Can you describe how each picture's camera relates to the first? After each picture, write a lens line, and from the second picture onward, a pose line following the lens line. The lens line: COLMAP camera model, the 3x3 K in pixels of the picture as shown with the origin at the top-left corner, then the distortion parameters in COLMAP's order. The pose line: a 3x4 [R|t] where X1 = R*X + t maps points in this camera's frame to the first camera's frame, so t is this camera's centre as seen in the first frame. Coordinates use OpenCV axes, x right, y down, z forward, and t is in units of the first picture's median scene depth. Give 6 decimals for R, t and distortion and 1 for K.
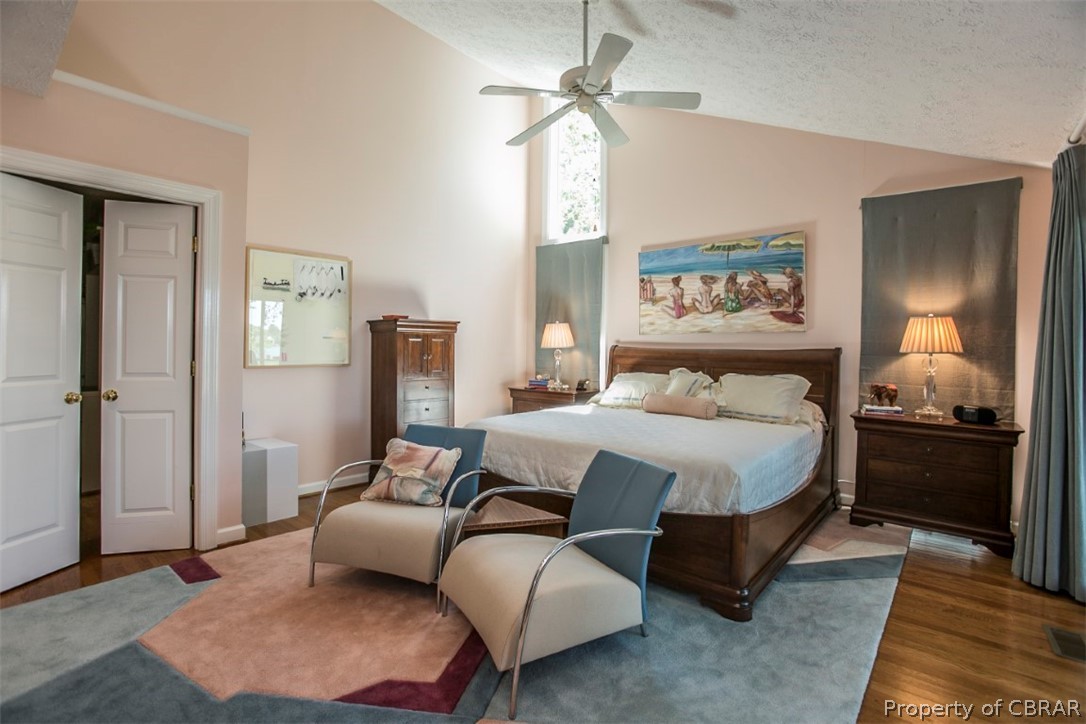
lens RADIAL K [[504.8, 0, 543.0], [0, 504.8, 362.0], [0, 0, 1]] dist [-0.040816, 0.017643]
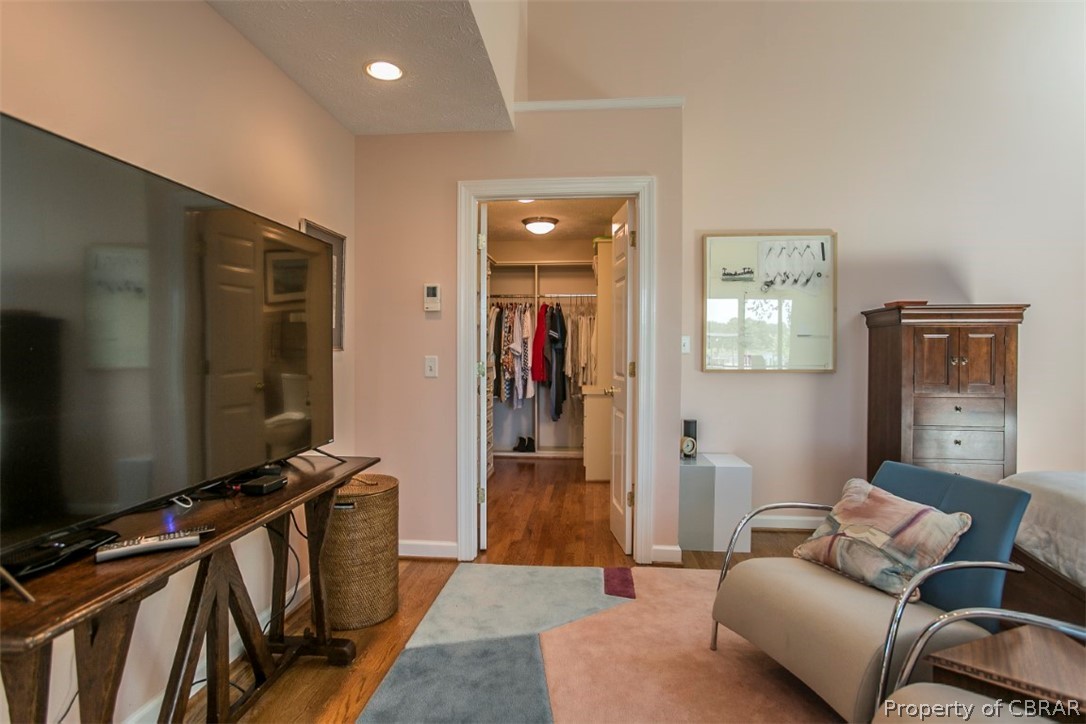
lens RADIAL K [[572.8, 0, 543.0], [0, 572.8, 362.0], [0, 0, 1]] dist [-0.041584, 0.040163]
pose [[0.579943, 0.008180, -0.814616, 0.083676], [-0.021187, 0.999763, -0.005044, 0.007773], [0.814381, 0.020184, 0.579979, 0.209275]]
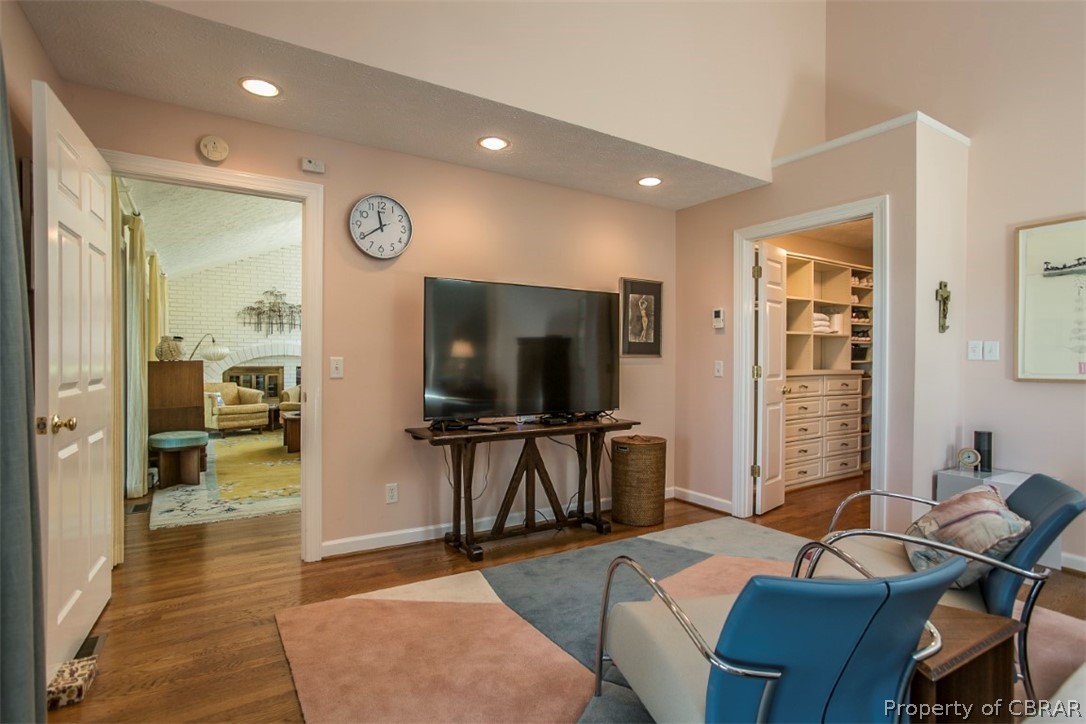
lens RADIAL K [[557.1, 0, 543.0], [0, 557.1, 362.0], [0, 0, 1]] dist [0.002629, 0.000625]
pose [[-0.294265, -0.008112, -0.955689, 0.576247], [-0.037531, 0.999291, 0.003074, 0.010430], [0.954987, 0.036773, -0.294361, 0.641830]]
